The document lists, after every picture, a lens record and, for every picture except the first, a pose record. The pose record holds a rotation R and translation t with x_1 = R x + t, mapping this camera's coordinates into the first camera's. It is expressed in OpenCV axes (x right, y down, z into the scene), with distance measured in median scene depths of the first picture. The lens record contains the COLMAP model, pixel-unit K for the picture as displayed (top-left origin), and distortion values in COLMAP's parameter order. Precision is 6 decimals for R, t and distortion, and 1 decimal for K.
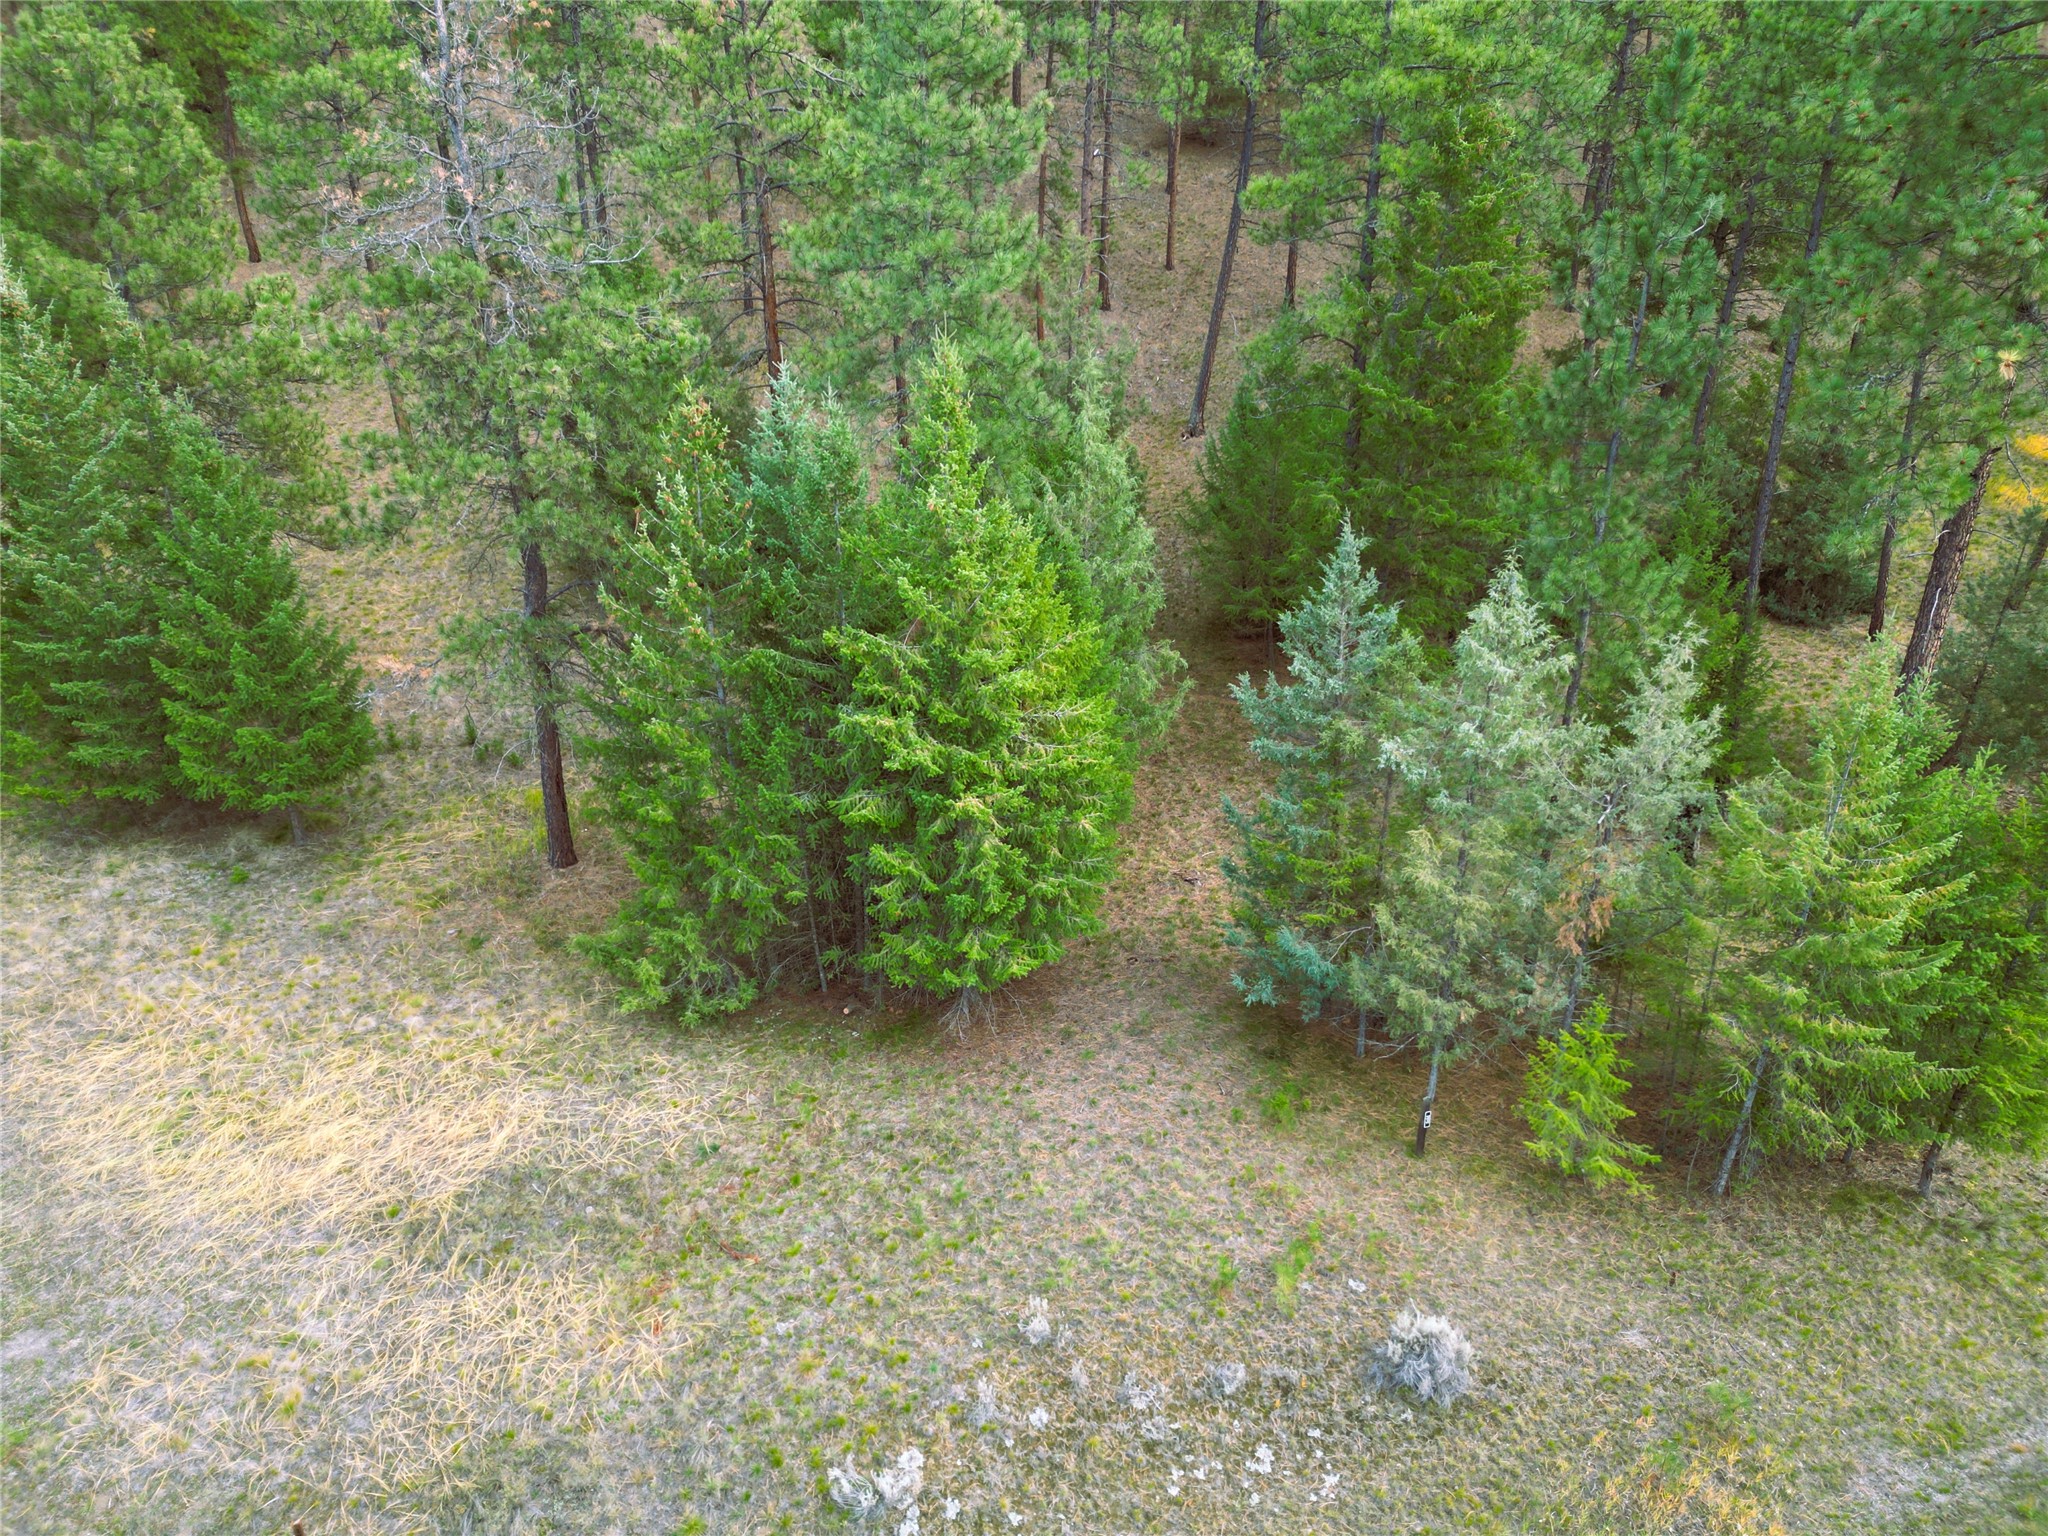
lens RADIAL K [[1420.5, 0, 1026.3], [0, 1420.5, 765.1], [0, 0, 1]] dist [0.081896, -0.075929]
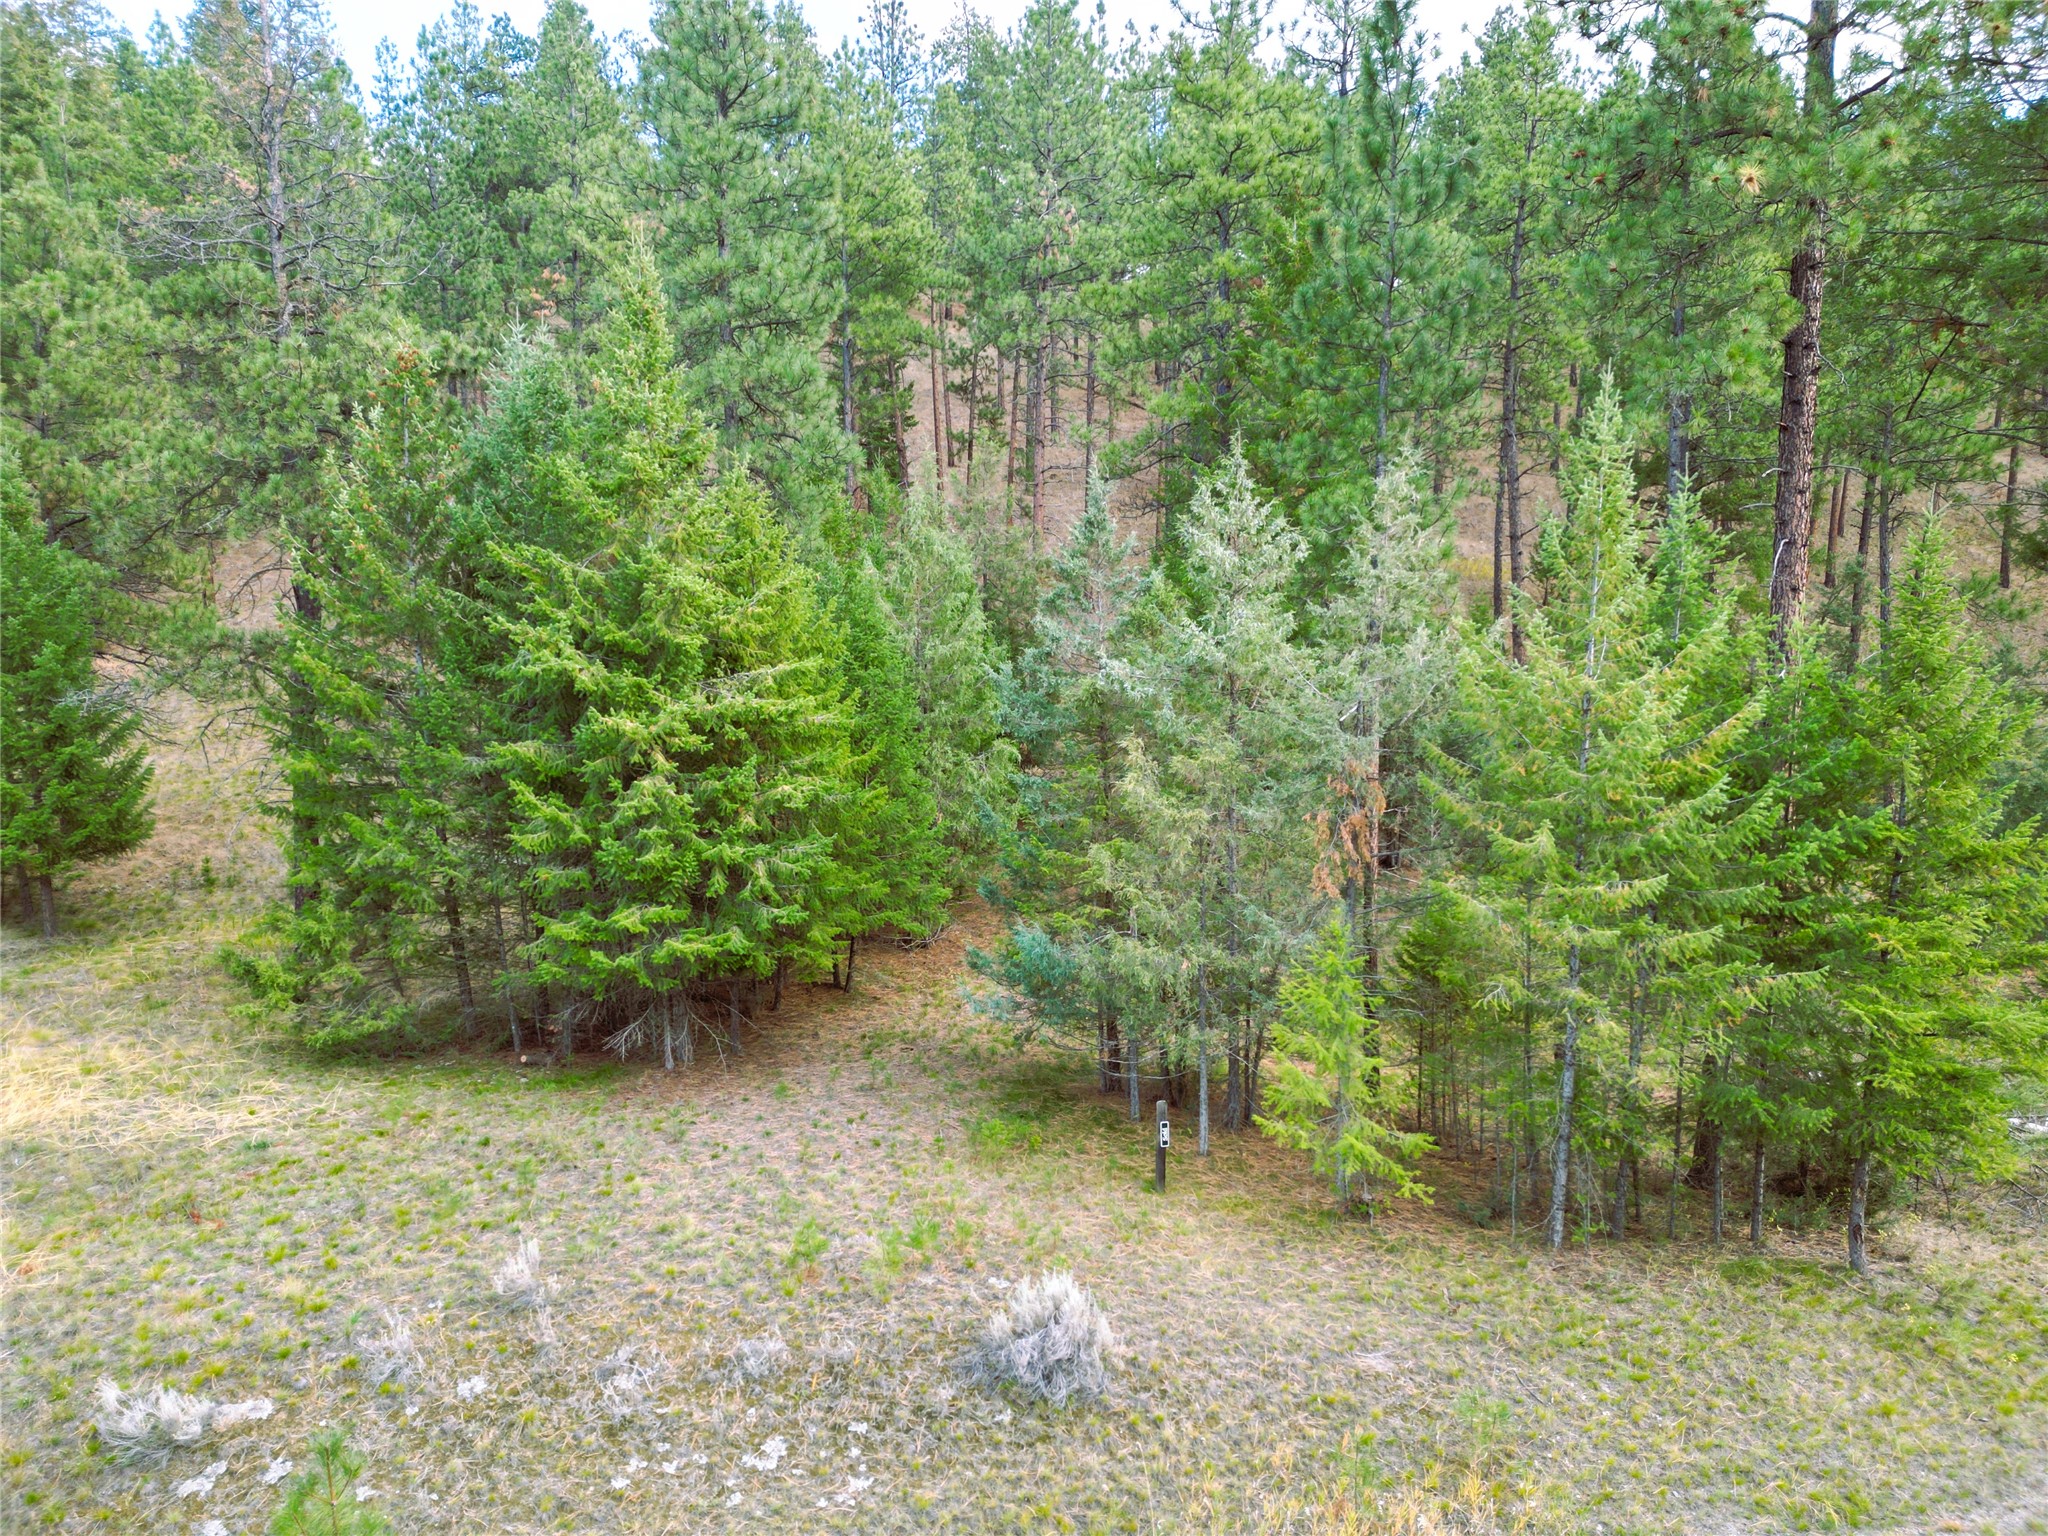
lens RADIAL K [[1420.5, 0, 1026.3], [0, 1420.5, 765.1], [0, 0, 1]] dist [0.081896, -0.075929]
pose [[0.995826, 0.014963, -0.090038, 0.243825], [-0.043905, 0.943376, -0.328806, 0.282282], [0.080020, 0.331387, 0.940096, 0.191284]]
